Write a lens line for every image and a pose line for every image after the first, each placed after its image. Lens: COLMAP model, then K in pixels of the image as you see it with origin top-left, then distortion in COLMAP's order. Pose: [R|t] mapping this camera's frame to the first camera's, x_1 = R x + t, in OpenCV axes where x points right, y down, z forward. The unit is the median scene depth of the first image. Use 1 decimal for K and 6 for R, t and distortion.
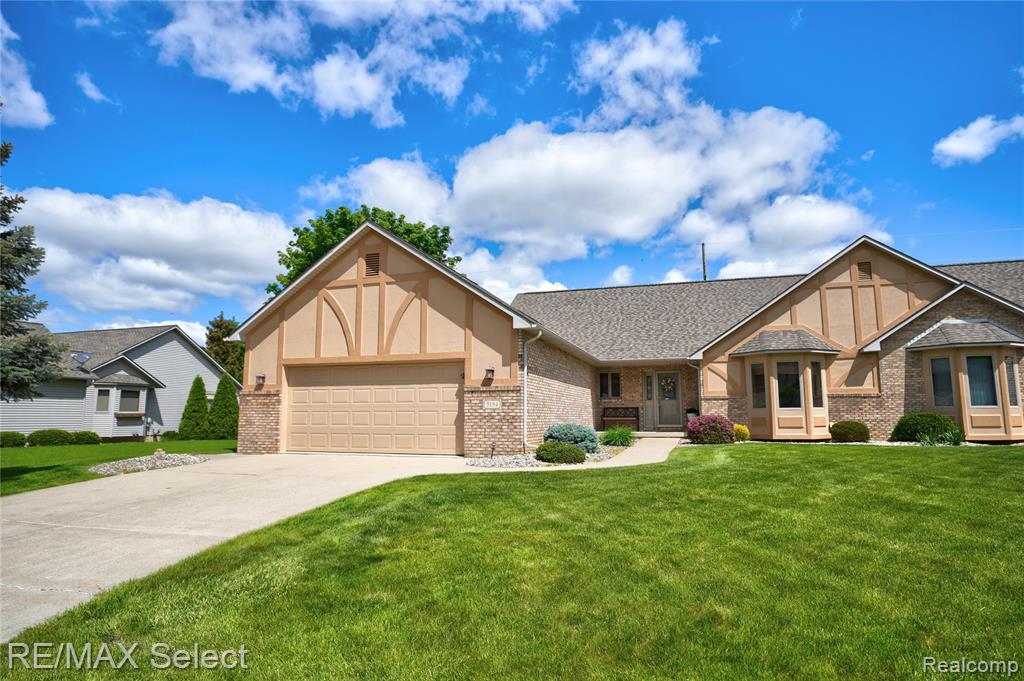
lens RADIAL K [[574.2, 0, 512.7], [0, 574.2, 343.8], [0, 0, 1]] dist [-0.002495, -0.000391]
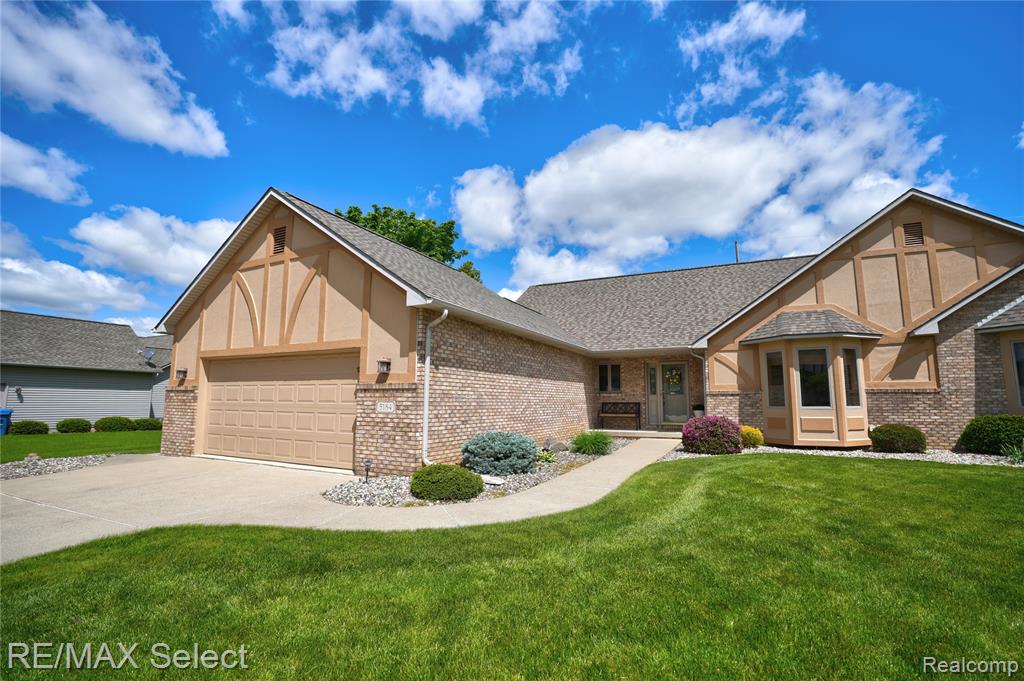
lens RADIAL K [[470.5, 0, 512.0], [0, 470.5, 340.5], [0, 0, 1]] dist [-0.045819, 0.018397]
pose [[0.988460, -0.014133, -0.150821, 0.164072], [0.013791, 0.999899, -0.003313, 0.015629], [0.150852, 0.001194, 0.988556, 0.299800]]
